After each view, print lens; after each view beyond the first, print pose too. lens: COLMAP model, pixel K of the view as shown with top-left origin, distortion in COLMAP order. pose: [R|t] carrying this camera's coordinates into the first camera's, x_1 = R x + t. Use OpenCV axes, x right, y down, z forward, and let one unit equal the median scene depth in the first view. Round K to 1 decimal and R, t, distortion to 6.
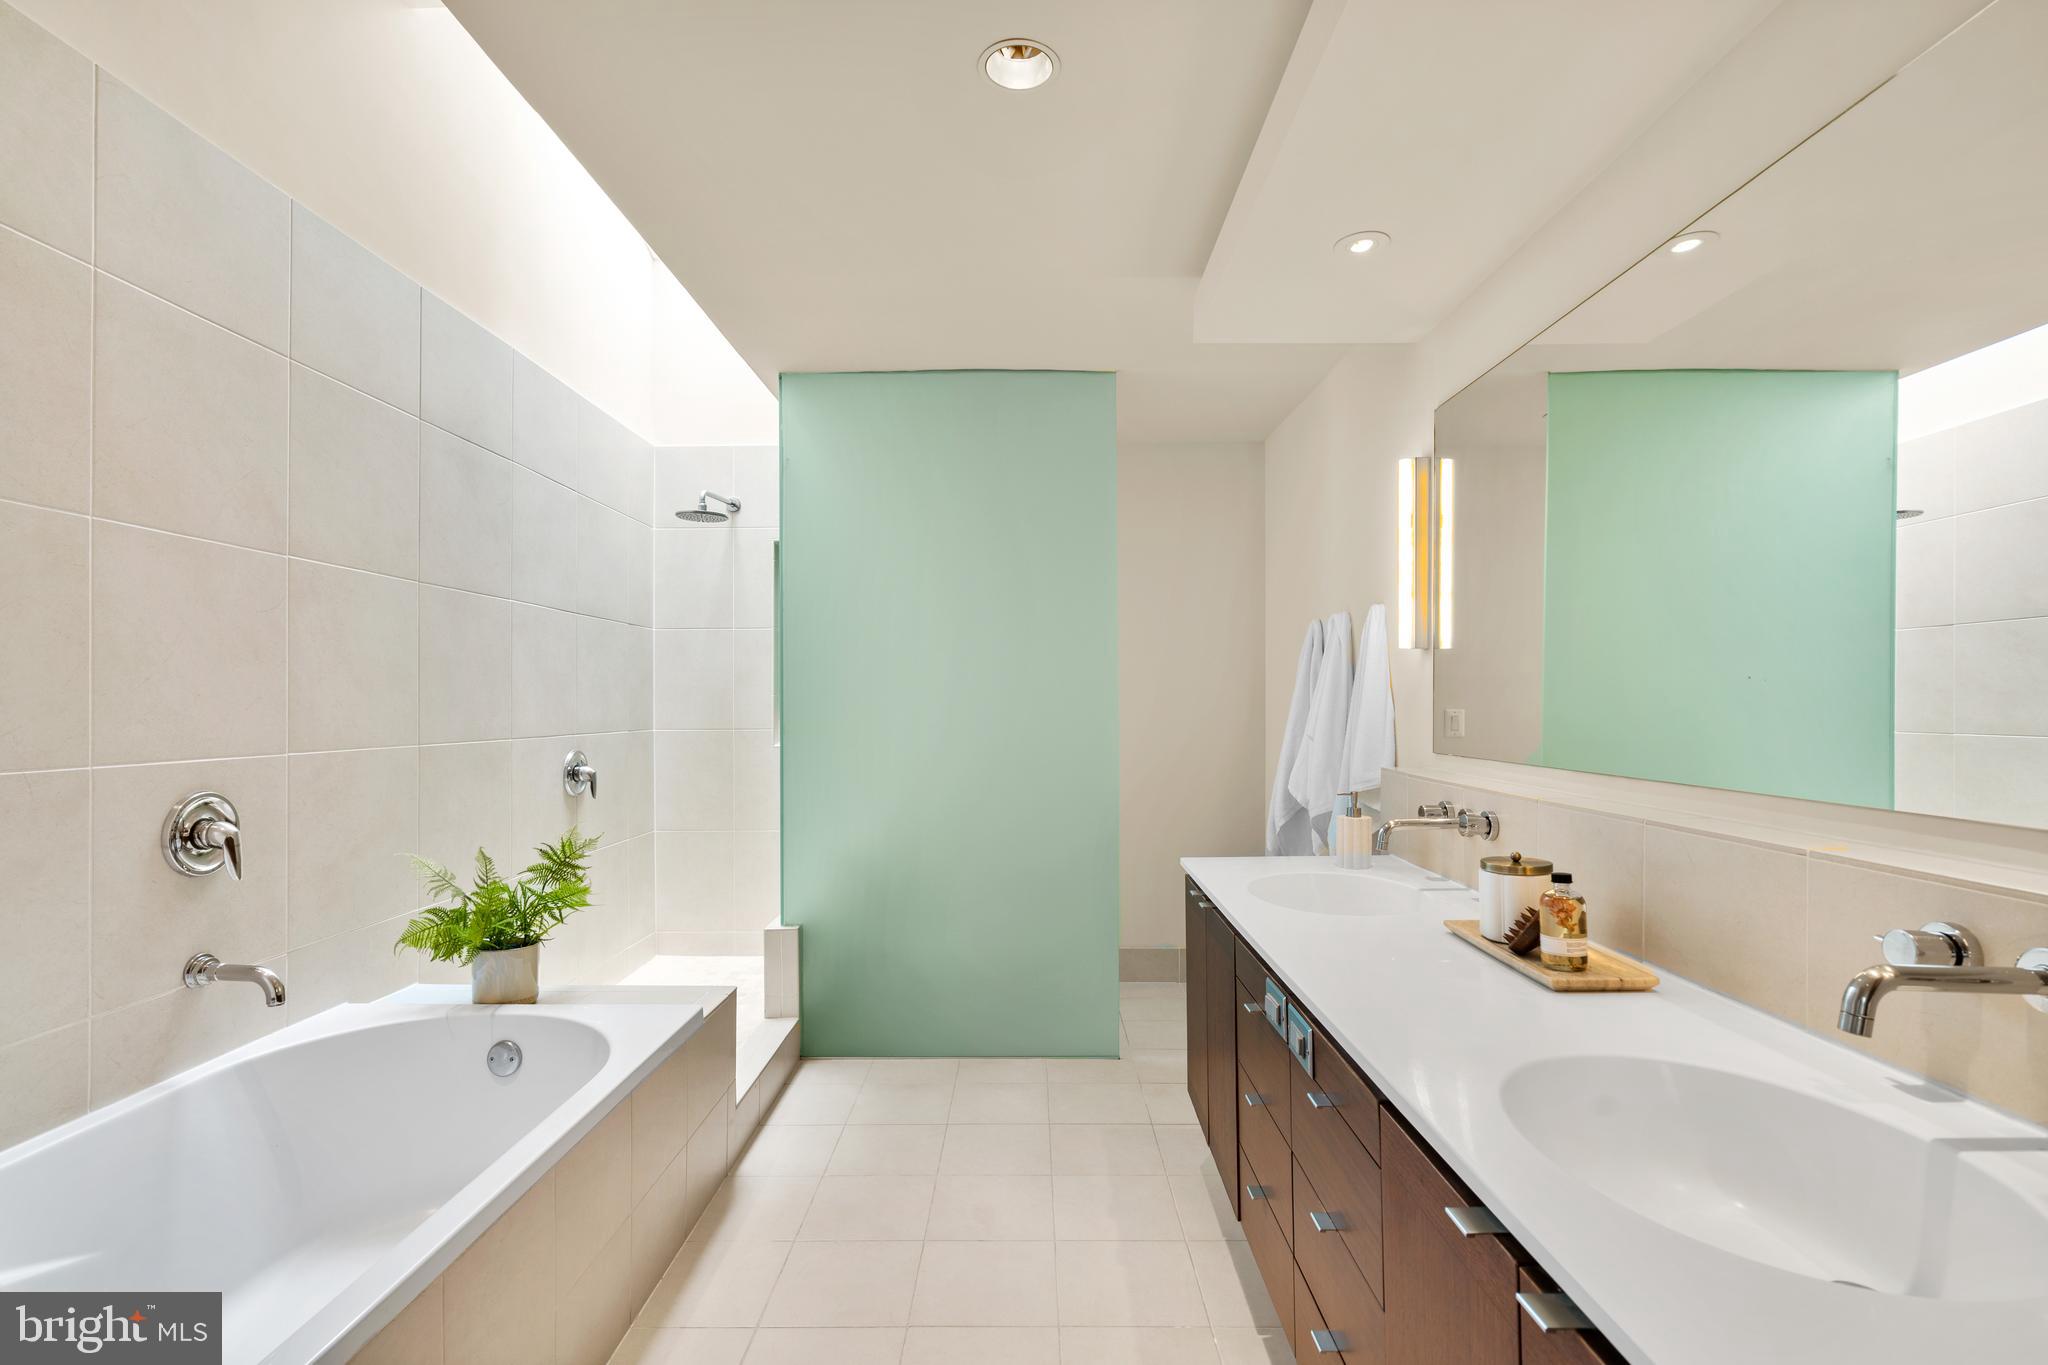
lens RADIAL K [[933.5, 0, 1025.3], [0, 933.5, 689.3], [0, 0, 1]] dist [-0.004419, 0.000704]
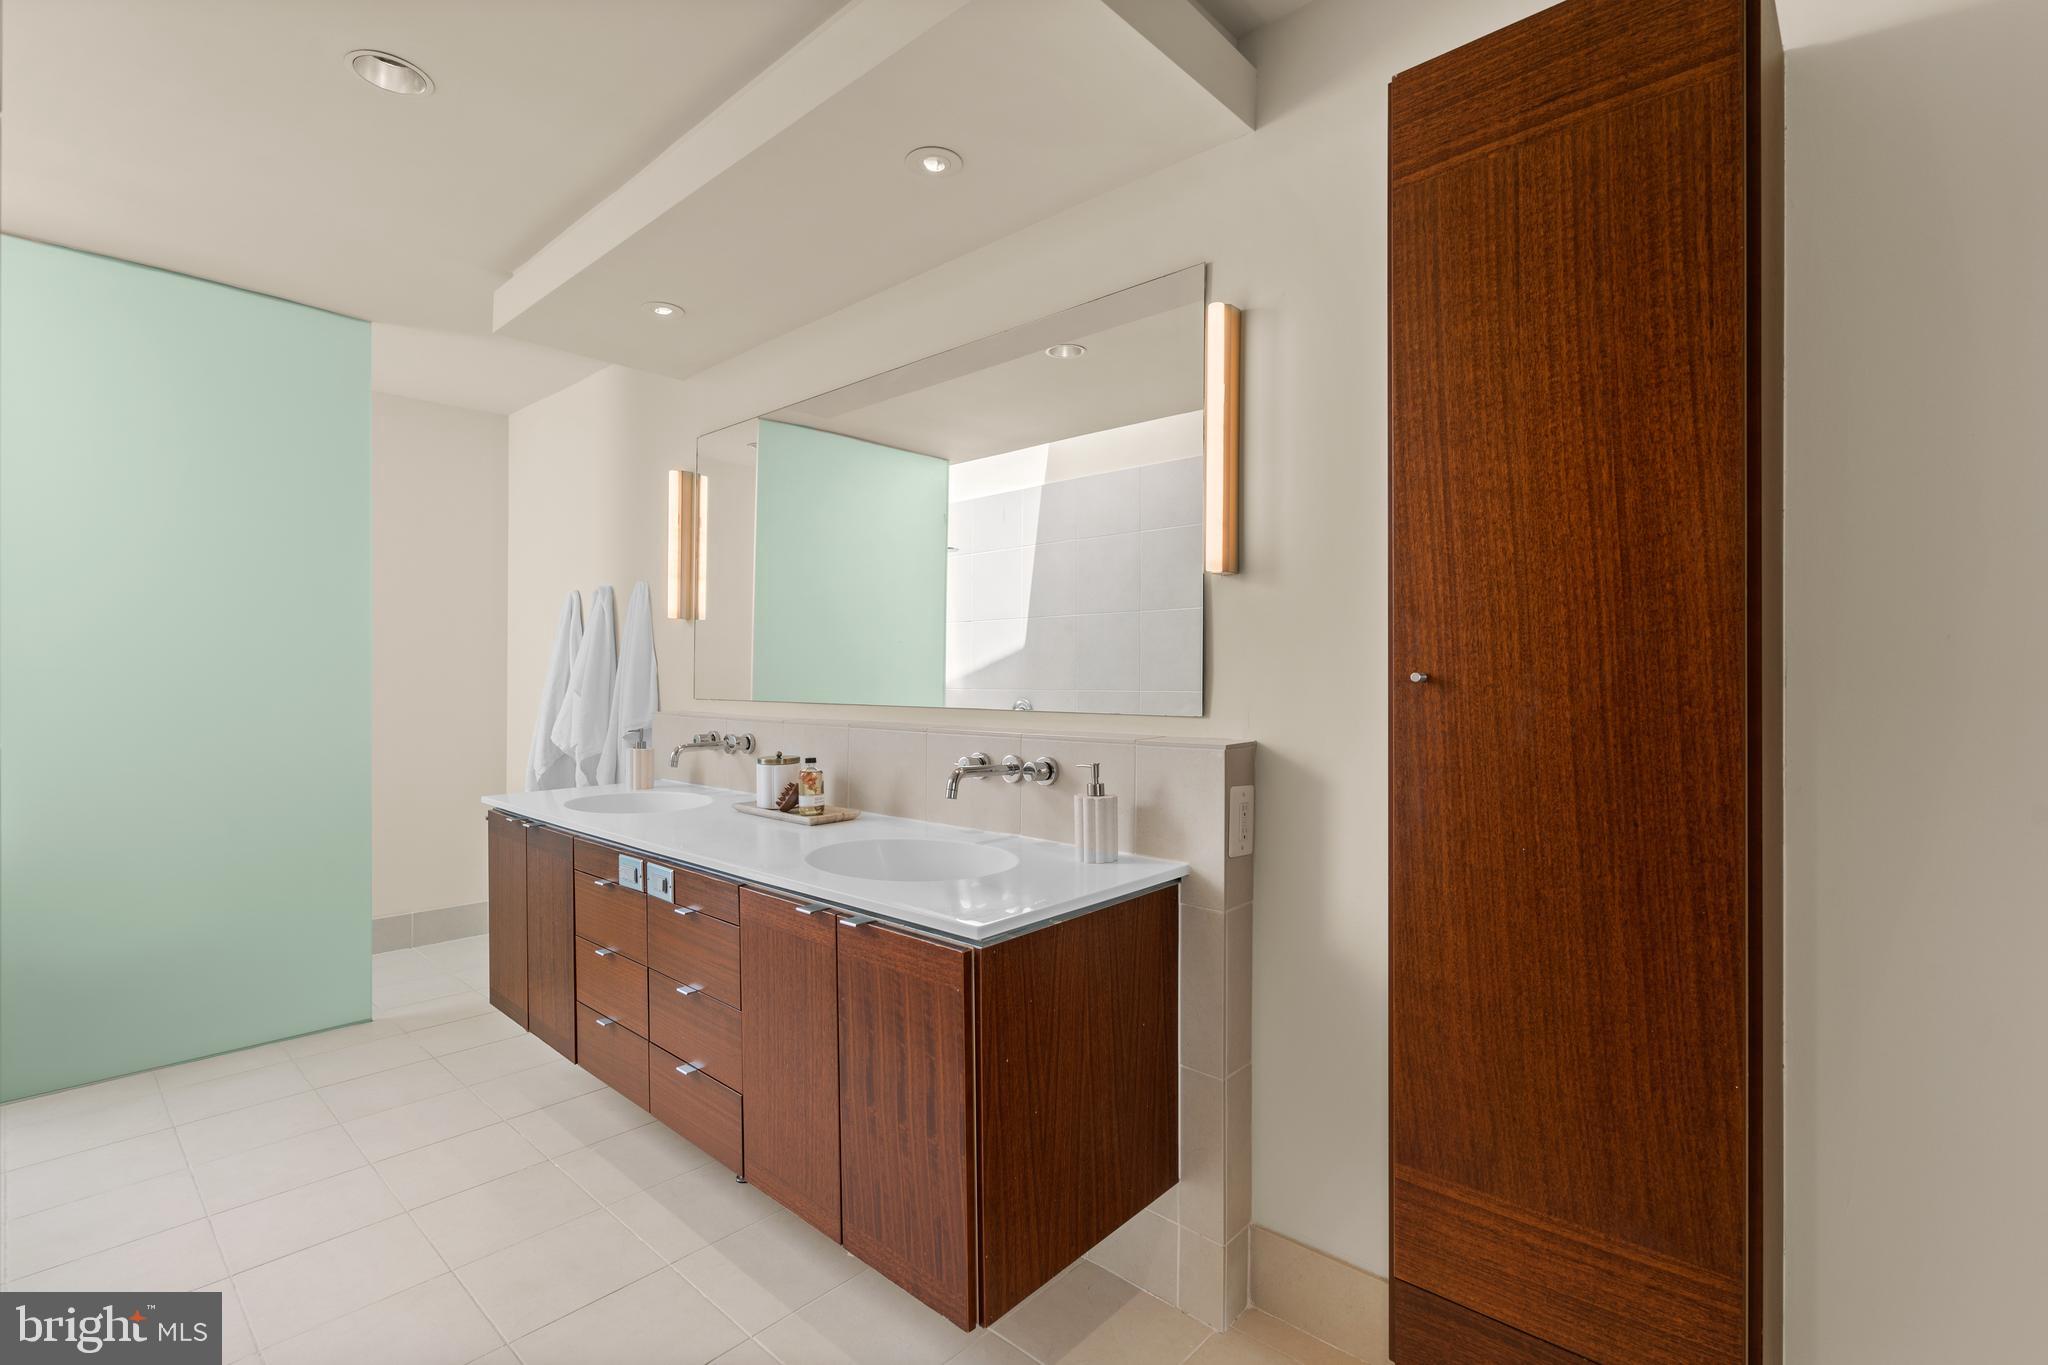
lens RADIAL K [[933.5, 0, 1025.3], [0, 933.5, 689.3], [0, 0, 1]] dist [-0.004419, 0.000704]
pose [[0.660336, -0.008929, 0.750917, -0.377830], [-0.009872, 0.999740, 0.020569, 0.035790], [-0.750906, -0.020995, 0.660076, -0.341526]]
